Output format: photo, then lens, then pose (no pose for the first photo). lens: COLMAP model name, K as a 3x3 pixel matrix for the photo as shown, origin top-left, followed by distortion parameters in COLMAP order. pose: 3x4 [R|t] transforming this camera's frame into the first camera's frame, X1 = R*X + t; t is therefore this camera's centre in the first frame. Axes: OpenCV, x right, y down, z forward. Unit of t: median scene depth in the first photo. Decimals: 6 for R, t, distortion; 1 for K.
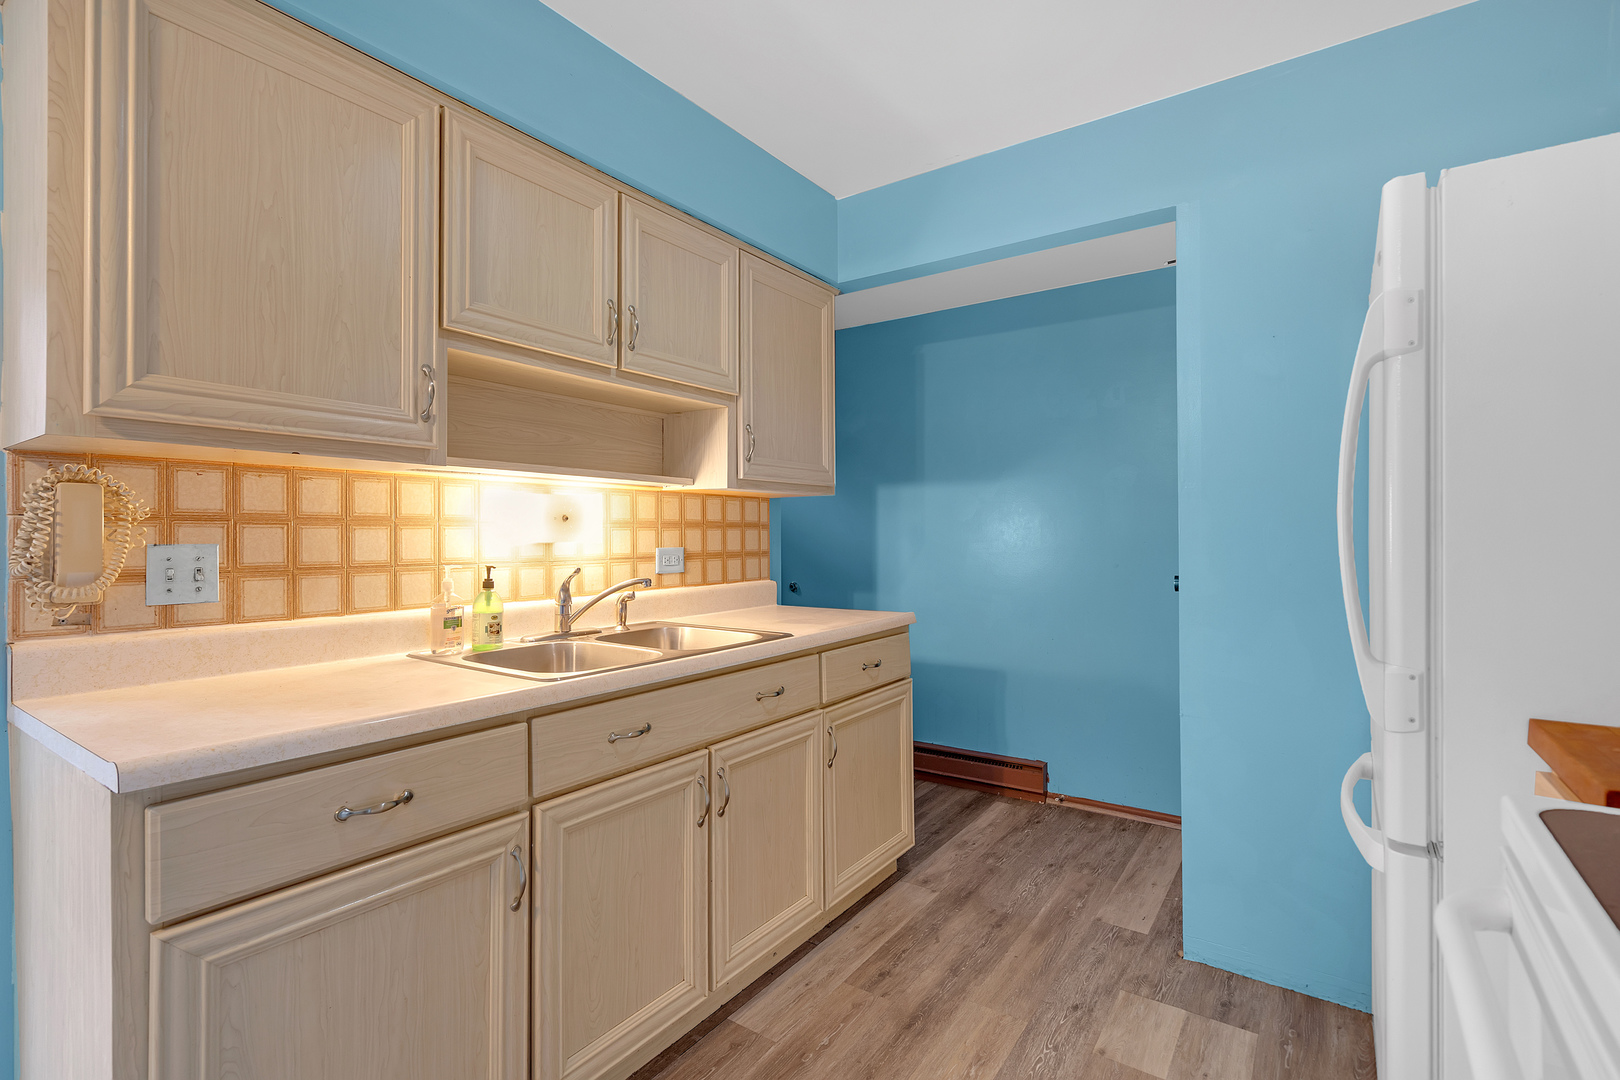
lens RADIAL K [[760.5, 0, 783.5], [0, 760.5, 529.0], [0, 0, 1]] dist [0.001025, 0.000318]
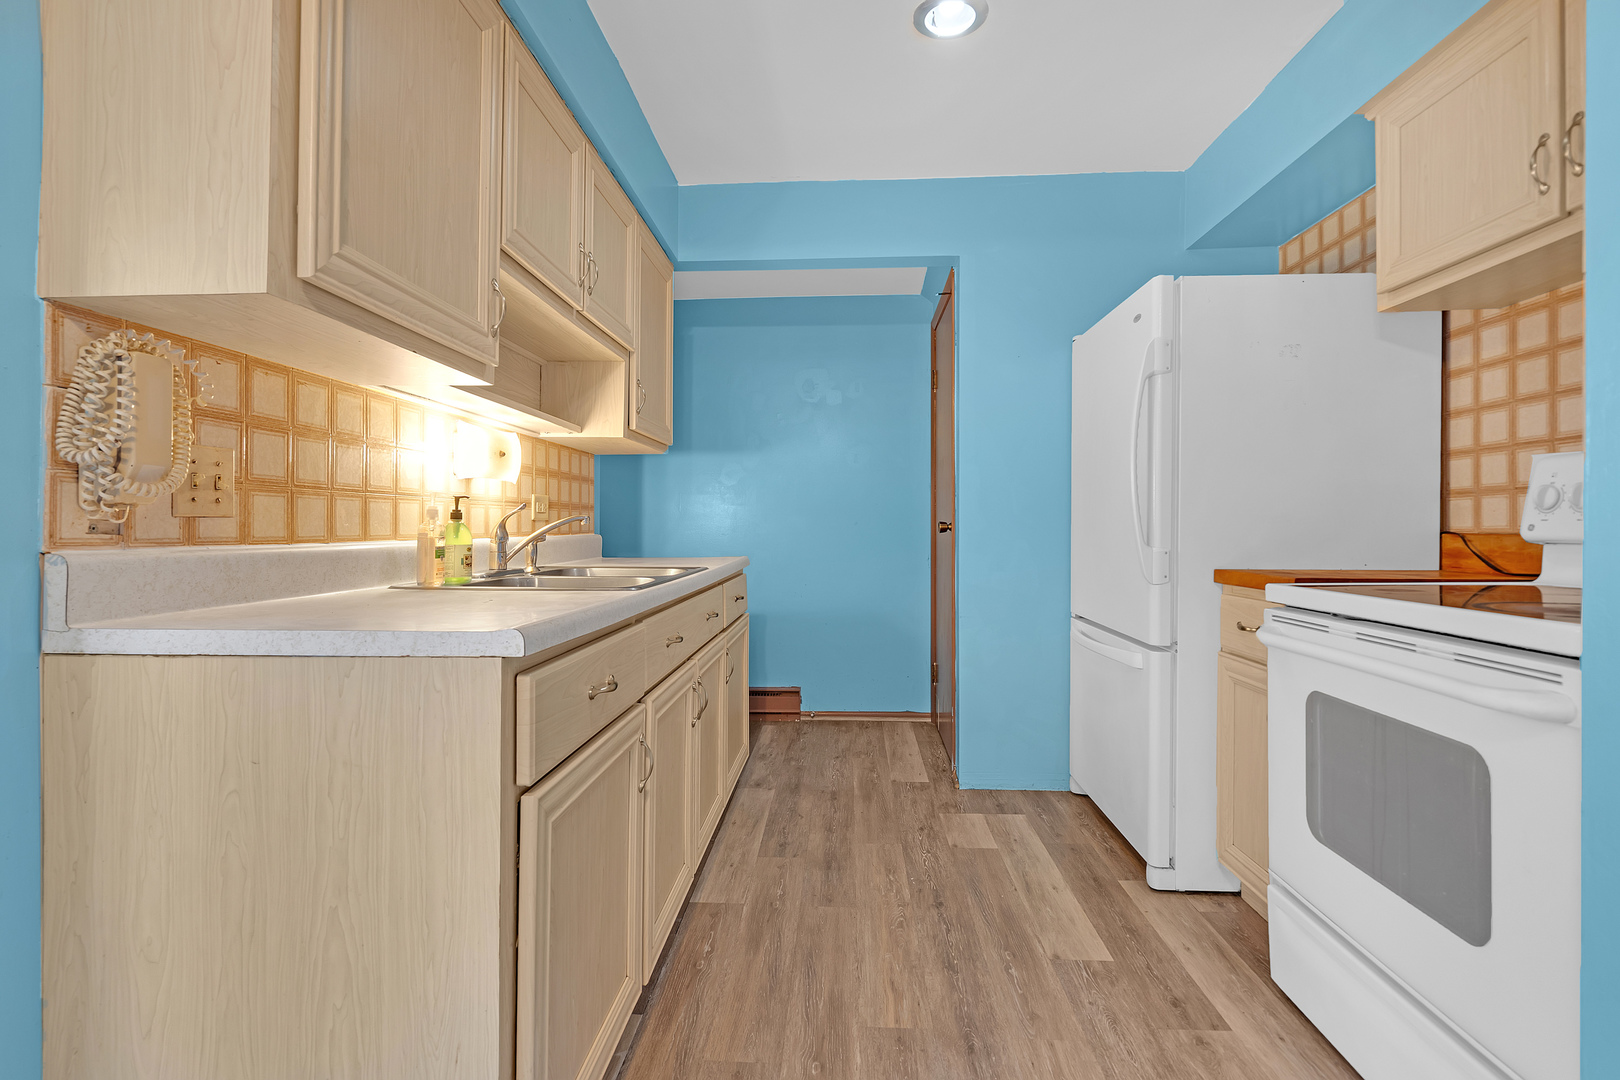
lens RADIAL K [[762.3, 0, 797.1], [0, 762.3, 520.6], [0, 0, 1]] dist [0.001886, 0.000627]
pose [[0.846164, 0.005595, 0.532893, -0.520054], [-0.004976, 0.999984, -0.002597, 0.076933], [-0.532899, -0.000454, 0.846179, -0.038113]]
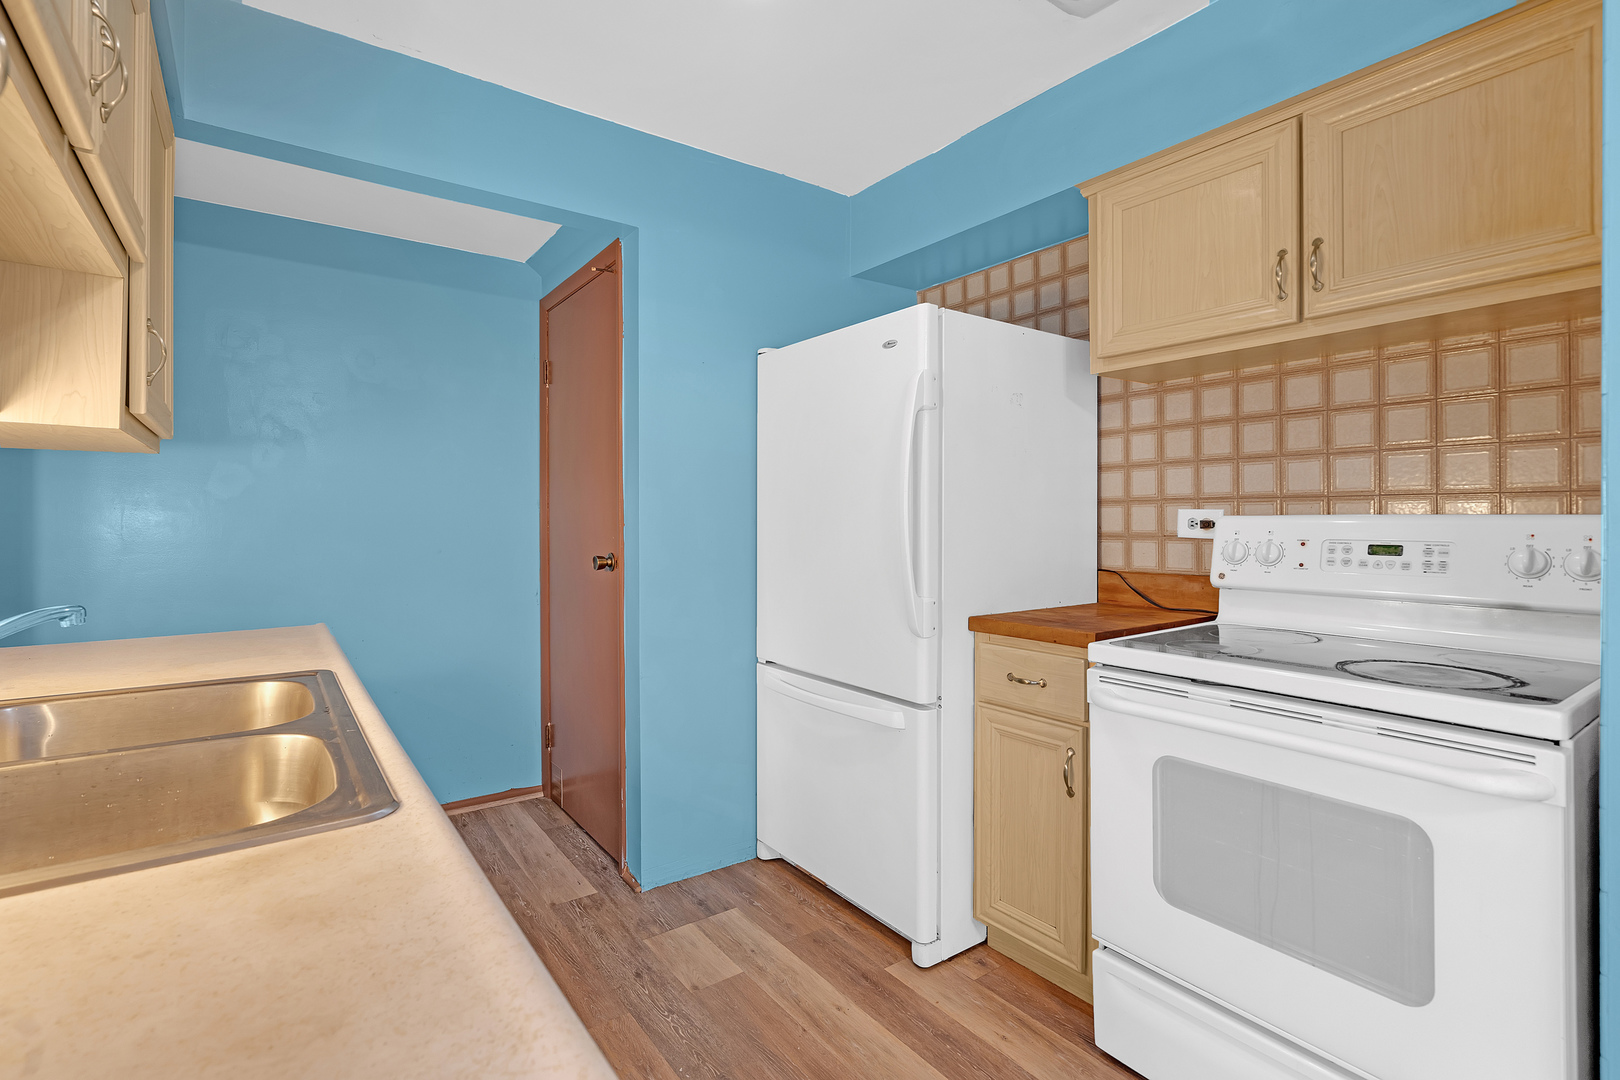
lens RADIAL K [[762.3, 0, 797.1], [0, 762.3, 520.6], [0, 0, 1]] dist [0.001886, 0.000627]
pose [[0.318179, 0.000491, 0.948031, -0.512404], [-0.006625, 0.999977, 0.001706, 0.007679], [-0.948008, -0.006824, 0.318175, 0.453587]]
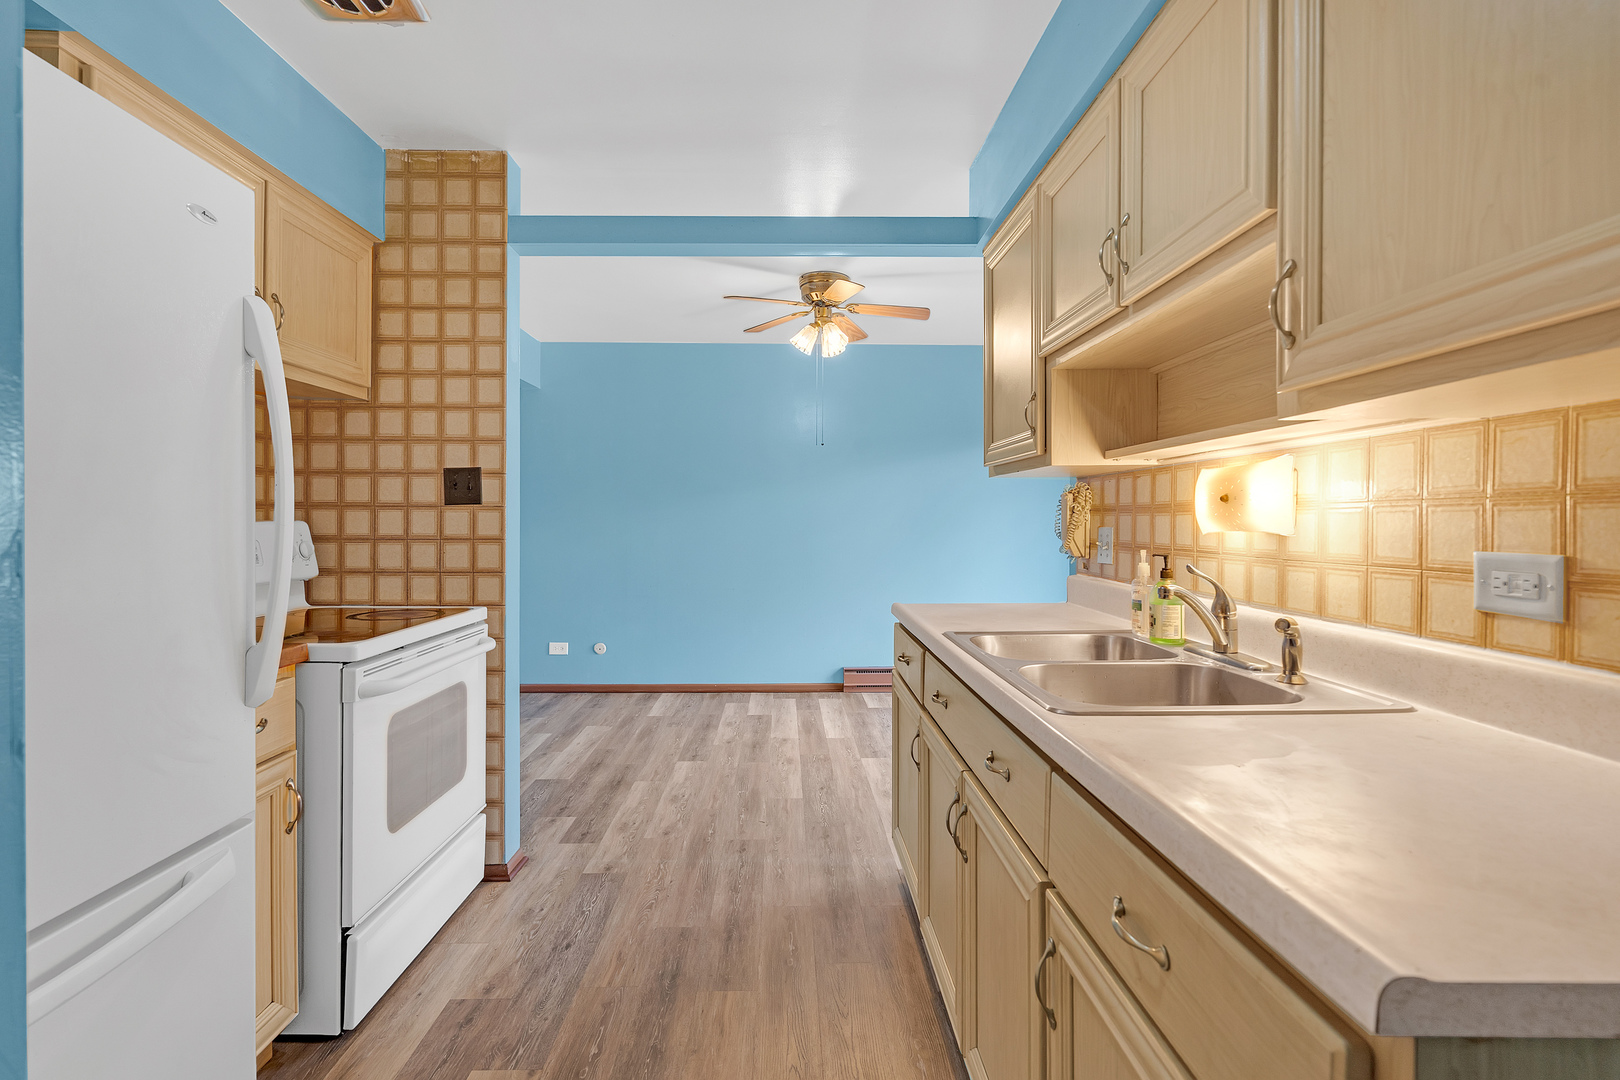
lens RADIAL K [[762.3, 0, 797.1], [0, 762.3, 520.6], [0, 0, 1]] dist [0.001886, 0.000627]
pose [[-0.797850, 0.003647, -0.602845, 0.517593], [0.008318, 0.999953, -0.004960, 0.008043], [0.602798, -0.008972, -0.797843, 1.428042]]
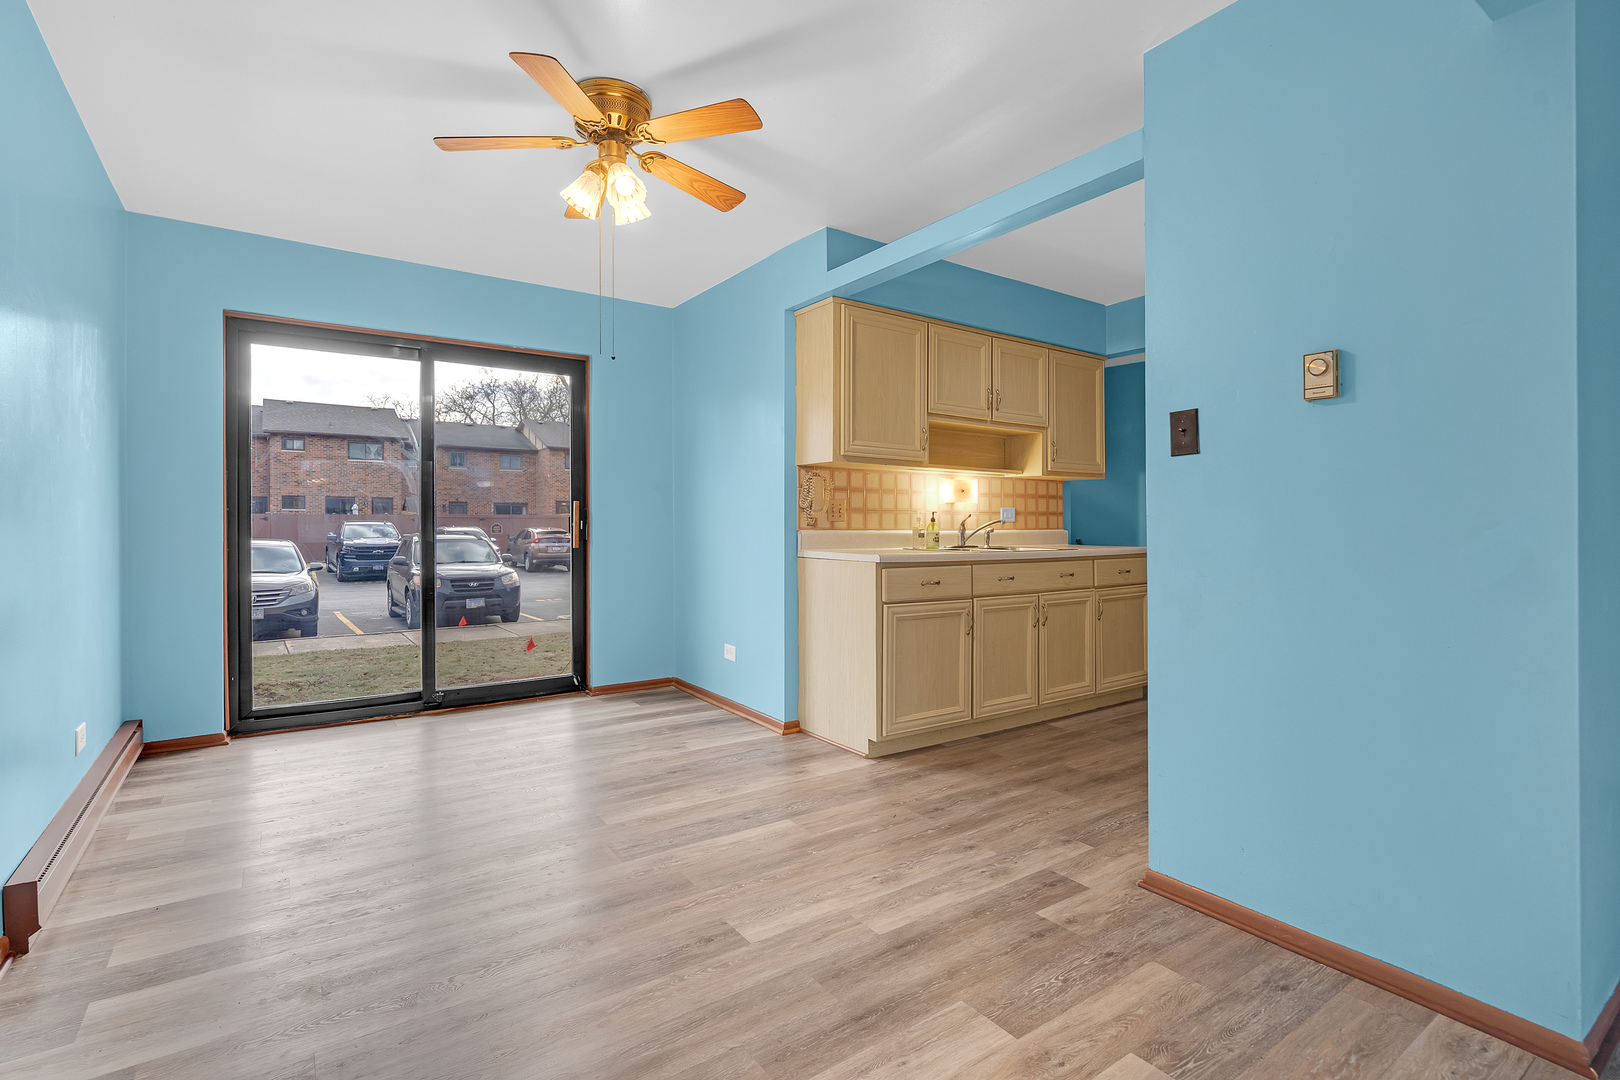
lens RADIAL K [[756.5, 0, 808.9], [0, 756.5, 505.1], [0, 0, 1]] dist [0.000029, -0.000217]
pose [[0.946472, 0.001226, -0.322785, -0.017441], [-0.006145, 0.999880, -0.014220, 0.060564], [0.322729, 0.015442, 0.946366, -1.172138]]
